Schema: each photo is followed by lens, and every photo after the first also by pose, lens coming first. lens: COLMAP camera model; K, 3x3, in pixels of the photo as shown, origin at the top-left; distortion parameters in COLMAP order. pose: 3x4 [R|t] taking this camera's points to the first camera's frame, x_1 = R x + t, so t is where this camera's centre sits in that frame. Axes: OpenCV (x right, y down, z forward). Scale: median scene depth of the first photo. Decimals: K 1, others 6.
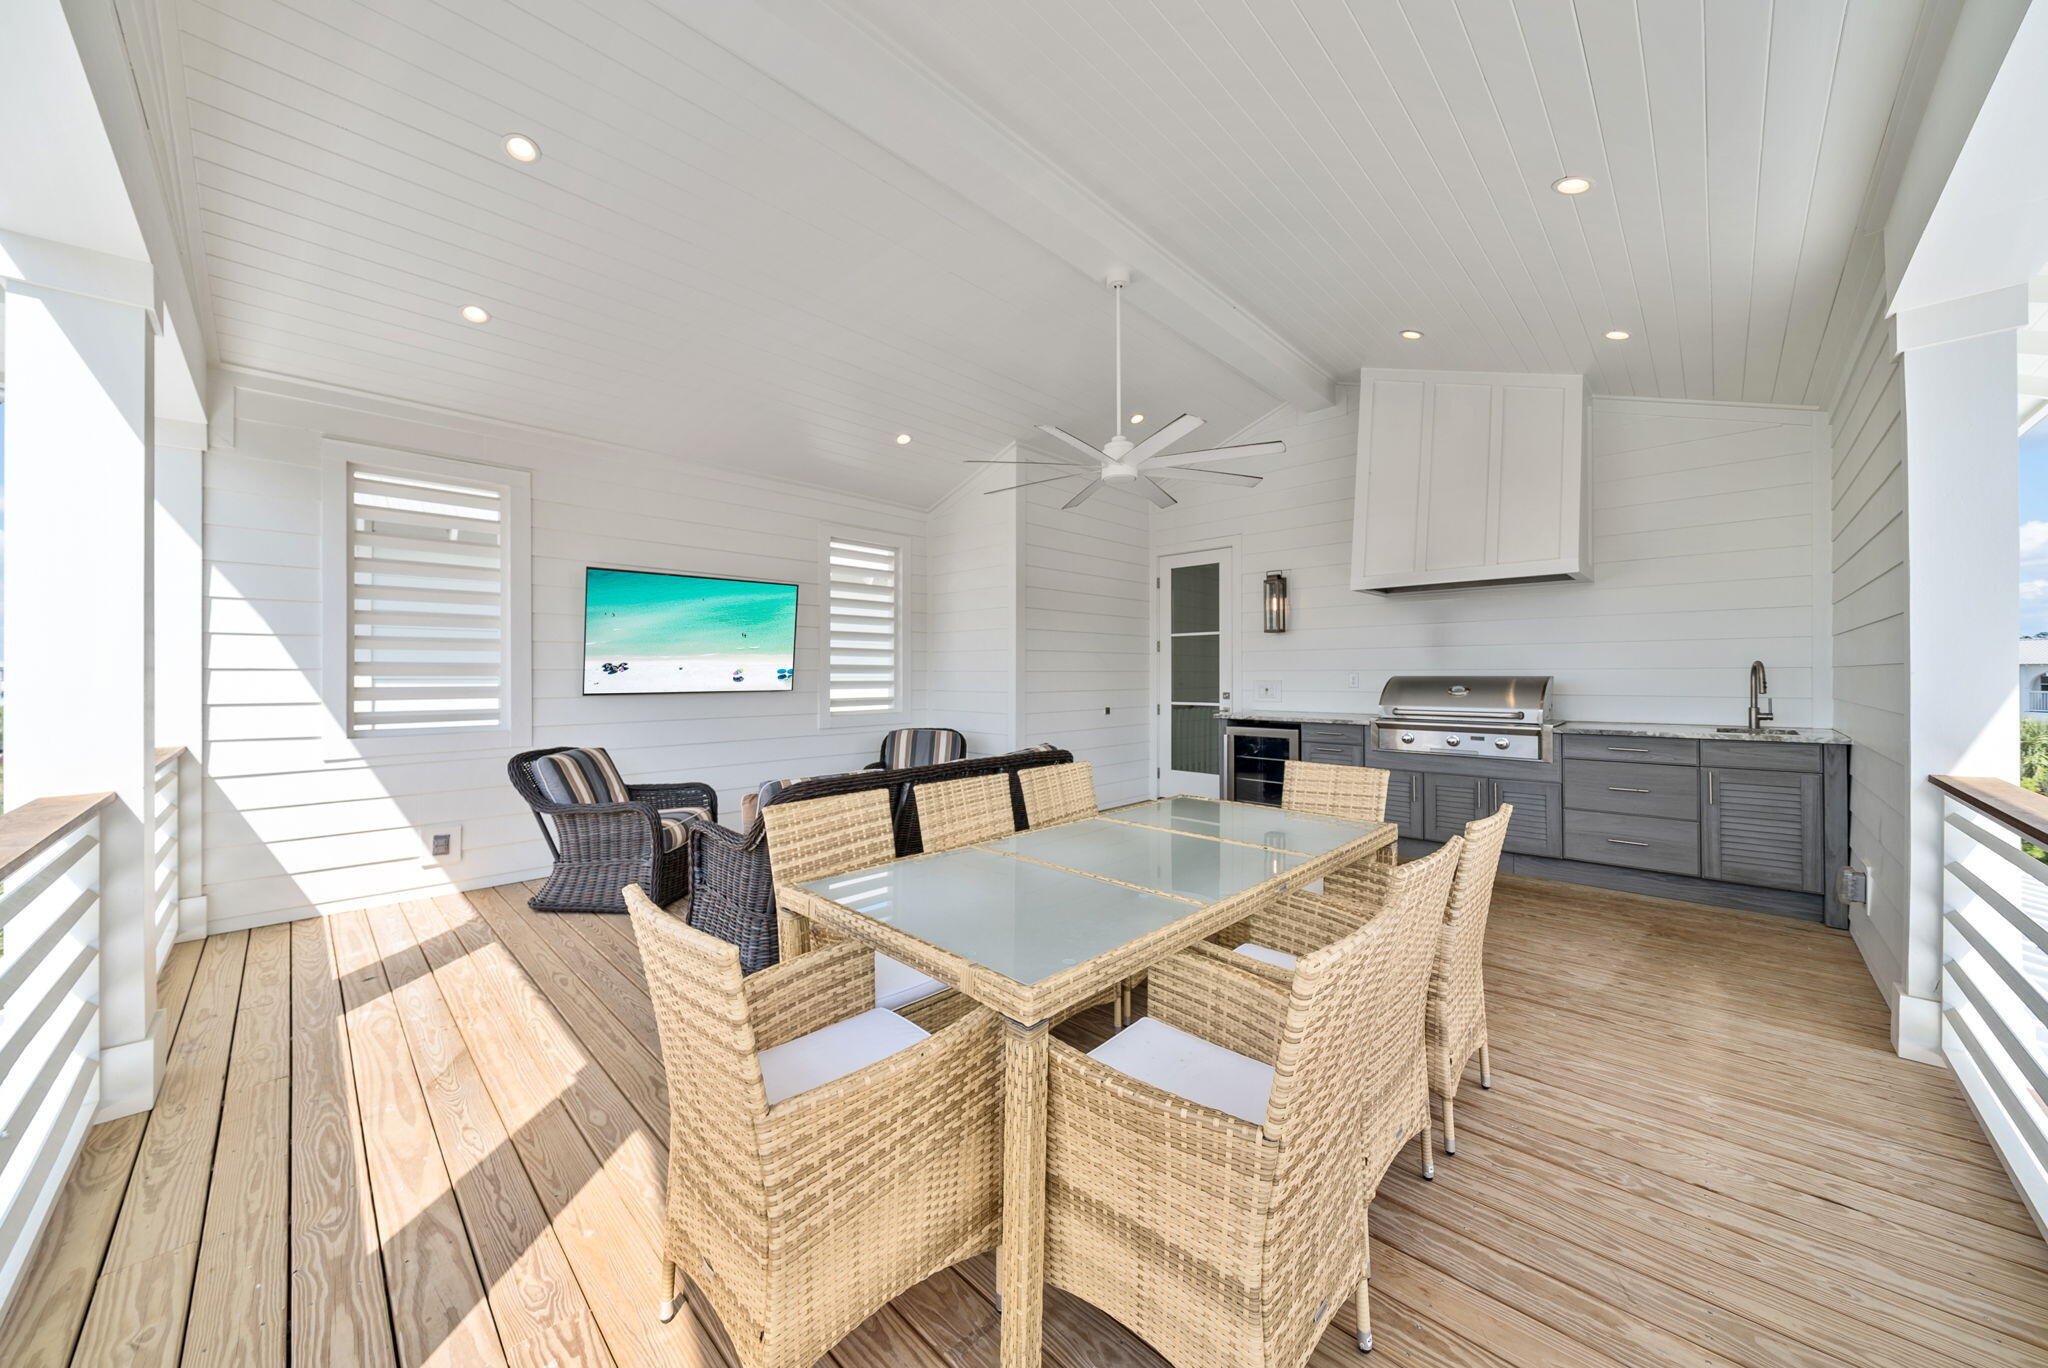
lens RADIAL K [[709.4, 0, 1021.9], [0, 709.4, 669.0], [0, 0, 1]] dist [0.000531, 0.000054]
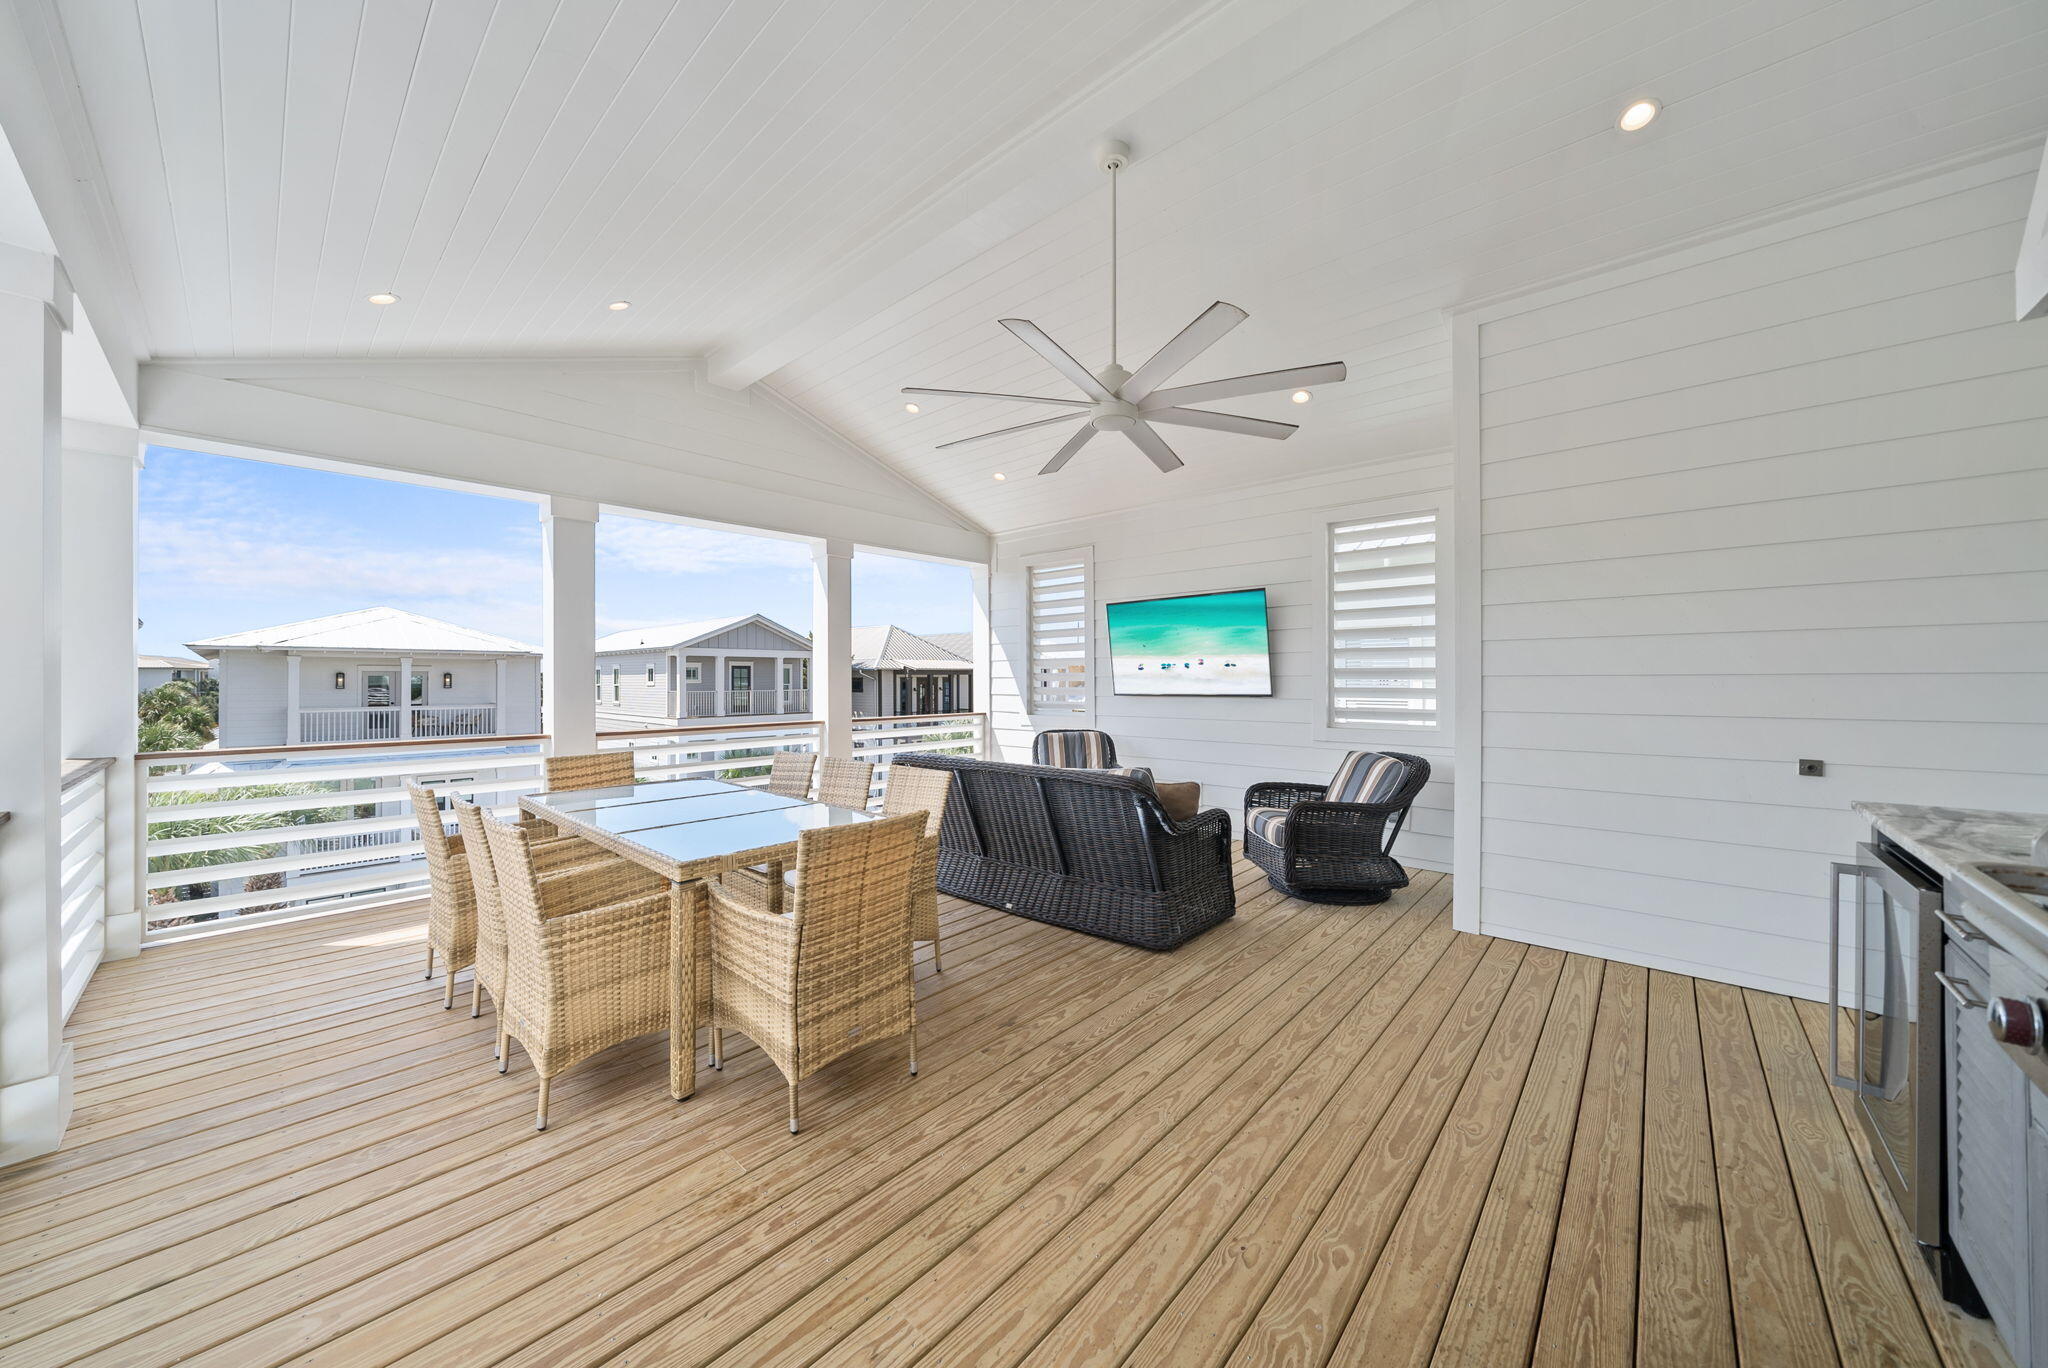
lens RADIAL K [[709.4, 0, 1021.9], [0, 709.4, 669.0], [0, 0, 1]] dist [0.000531, 0.000054]
pose [[0.026994, -0.015712, -0.999512, 0.804174], [0.007199, 0.999854, -0.015523, 0.006529], [0.999610, -0.006777, 0.027103, 0.806931]]
